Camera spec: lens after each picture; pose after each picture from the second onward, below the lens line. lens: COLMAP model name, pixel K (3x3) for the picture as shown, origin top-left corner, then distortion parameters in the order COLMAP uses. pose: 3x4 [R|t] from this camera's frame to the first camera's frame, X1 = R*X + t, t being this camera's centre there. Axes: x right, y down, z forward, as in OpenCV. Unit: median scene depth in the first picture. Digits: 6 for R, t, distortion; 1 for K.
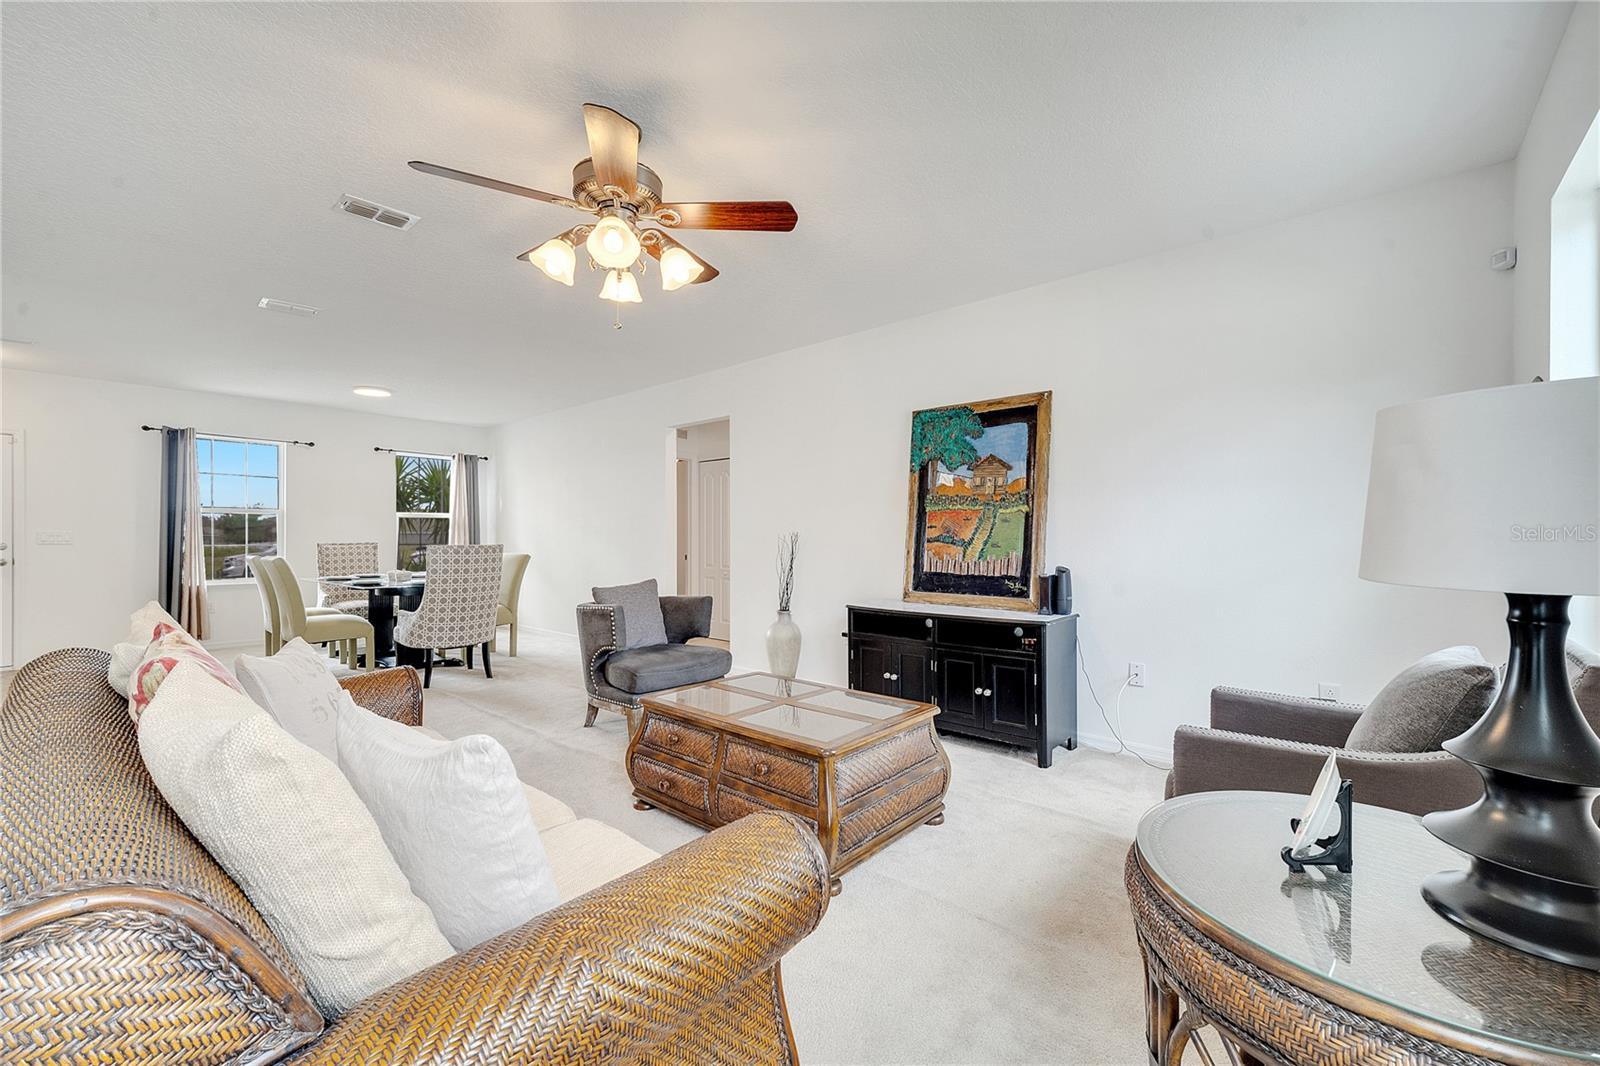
lens RADIAL K [[652.0, 0, 794.7], [0, 652.0, 539.3], [0, 0, 1]] dist [0.008828, -0.002077]
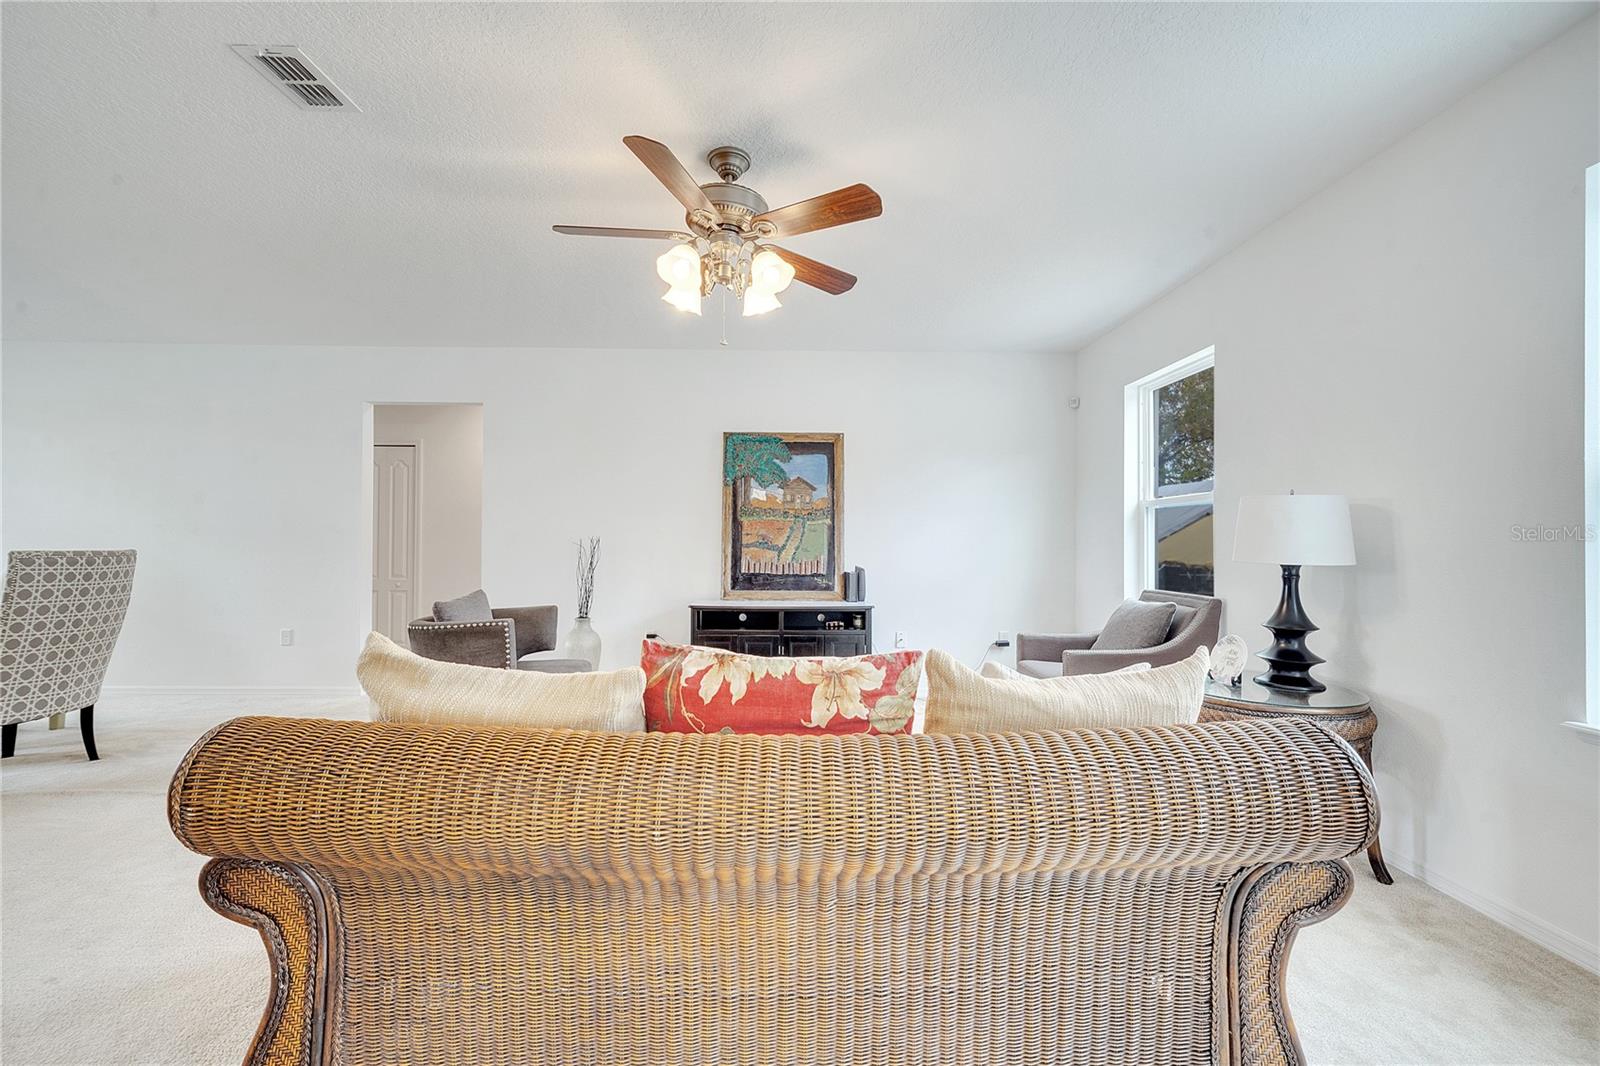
lens RADIAL K [[652.0, 0, 797.6], [0, 652.0, 544.9], [0, 0, 1]] dist [0.008828, -0.002077]
pose [[0.726903, 0.005573, 0.686718, -0.550073], [-0.005043, 0.999983, -0.002777, 0.003175], [-0.686722, -0.001445, 0.726919, 0.095253]]
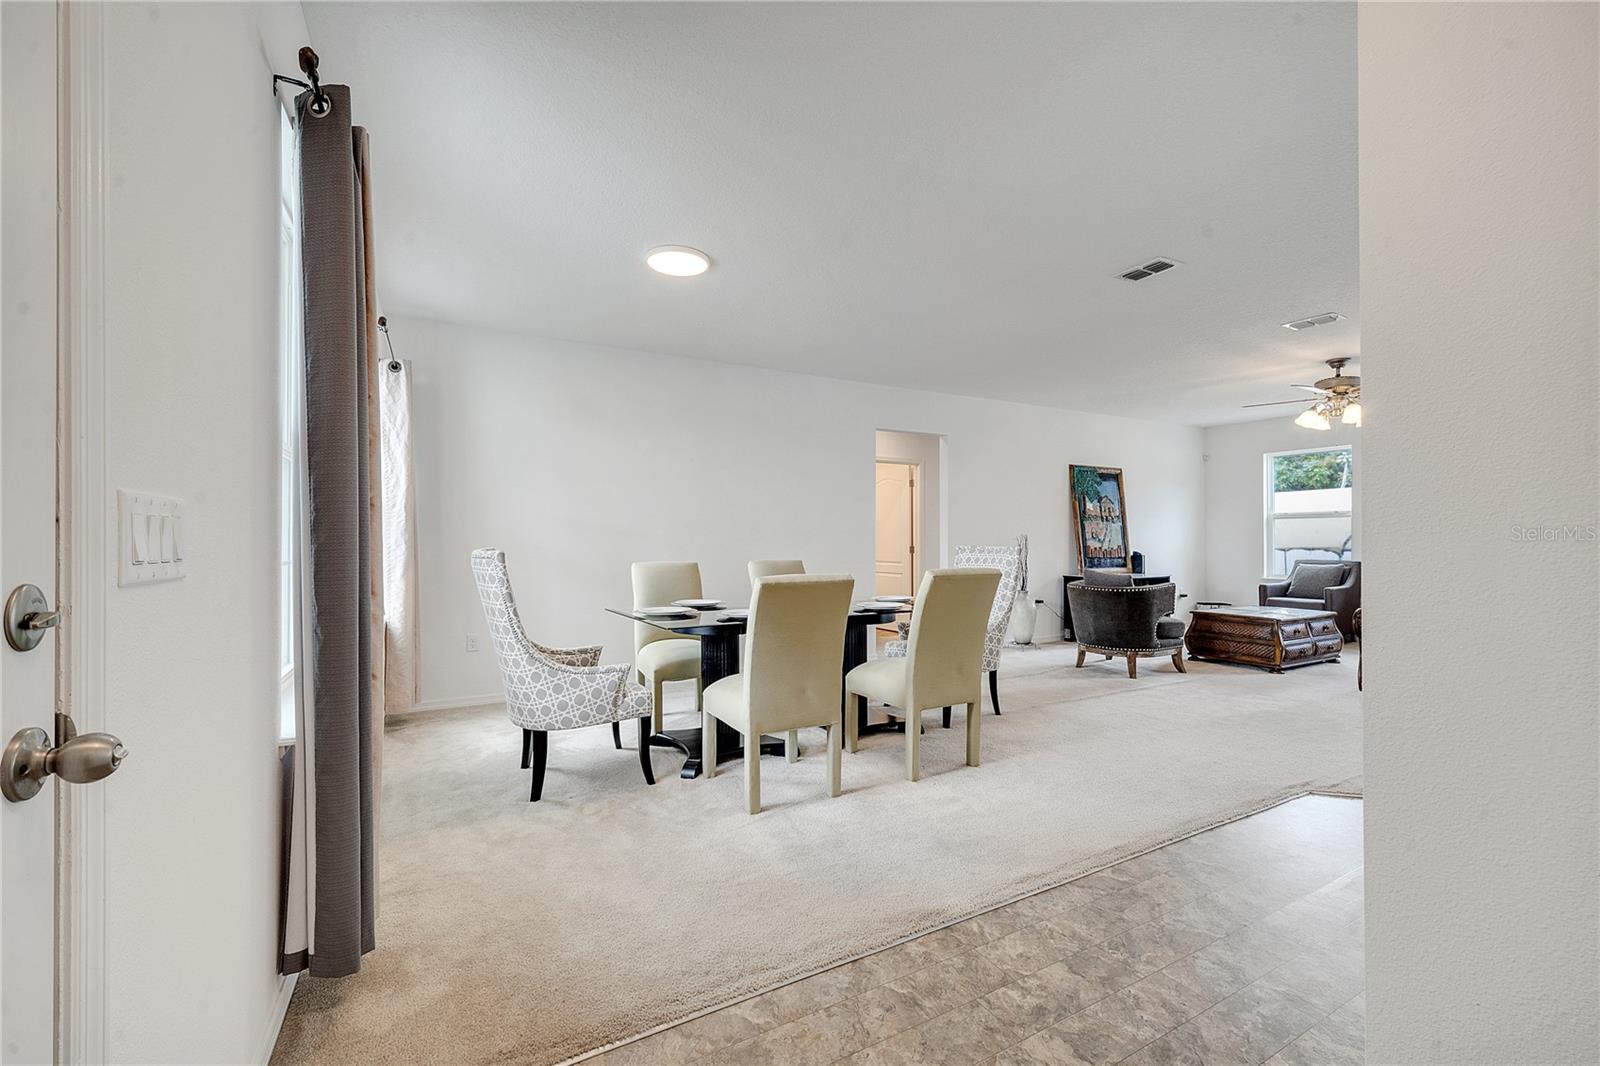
lens RADIAL K [[652.0, 0, 794.9], [0, 652.0, 529.4], [0, 0, 1]] dist [0.008828, -0.002077]
pose [[0.328483, 0.012729, 0.944424, -1.839894], [0.006669, 0.999853, -0.015795, -0.003619], [-0.944486, 0.011487, 0.328350, 1.228444]]
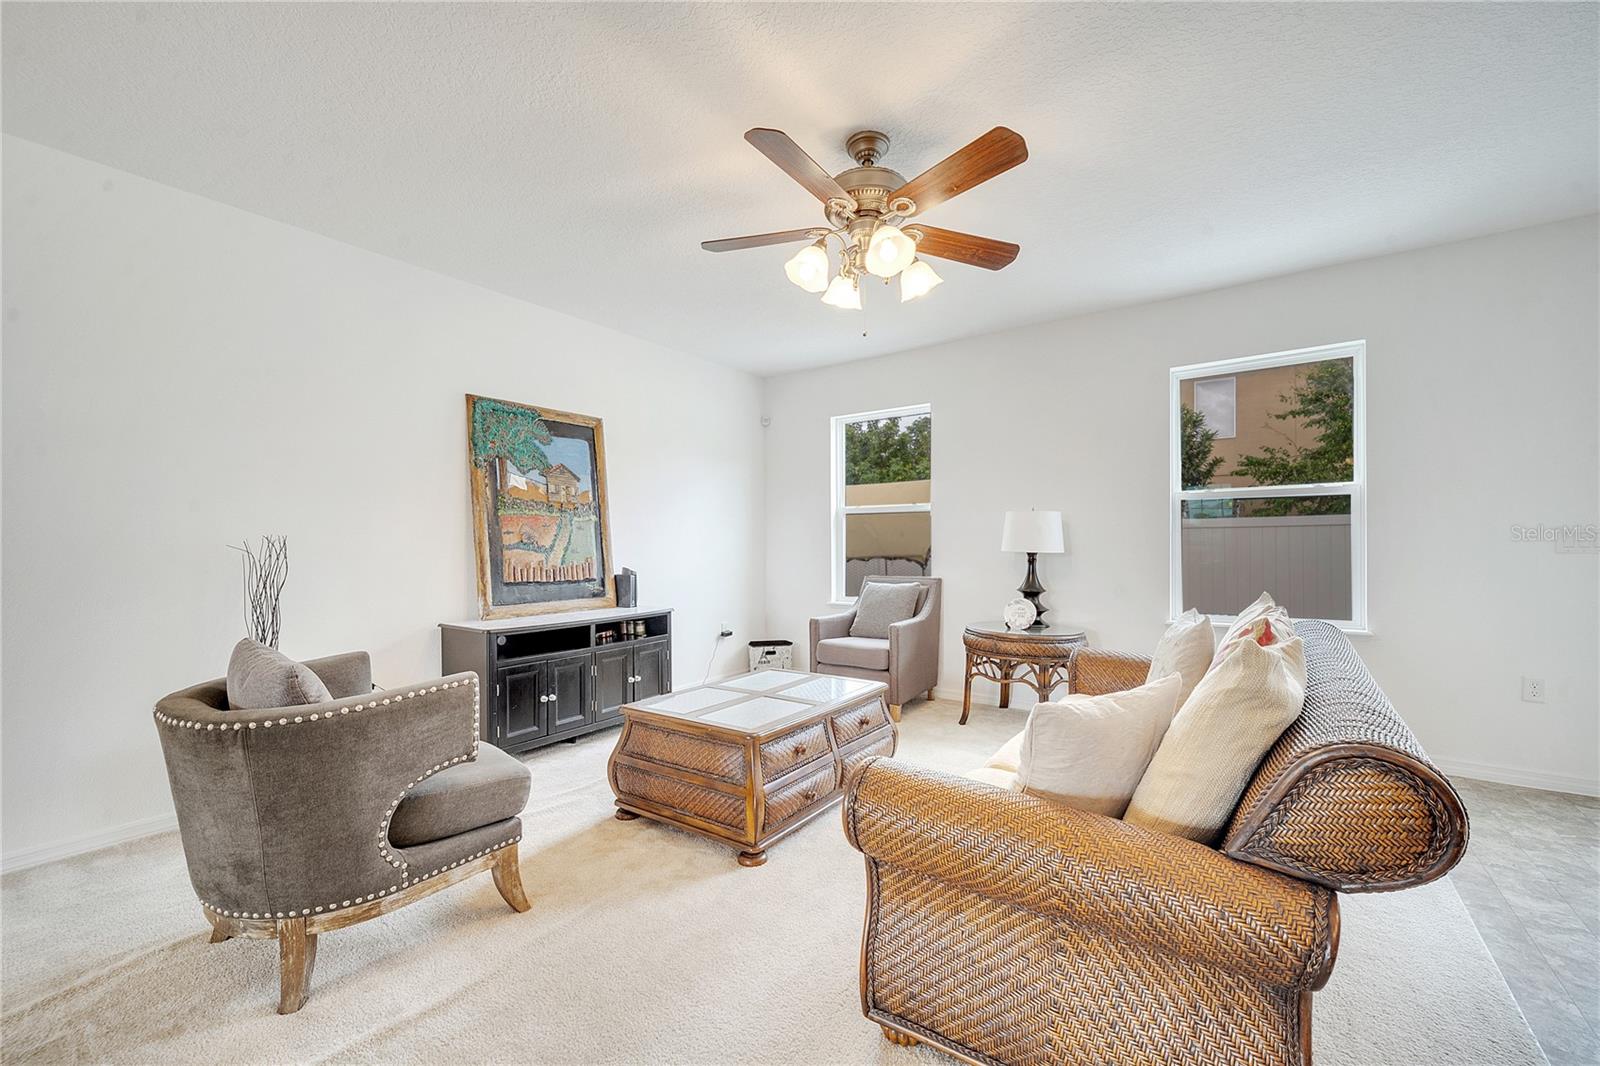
lens RADIAL K [[652.0, 0, 794.5], [0, 652.0, 547.0], [0, 0, 1]] dist [0.008828, -0.002077]
pose [[-0.109853, -0.005147, 0.993934, -0.766566], [0.010453, 0.999925, 0.006333, -0.000517], [-0.993893, 0.011085, -0.109791, 0.740312]]
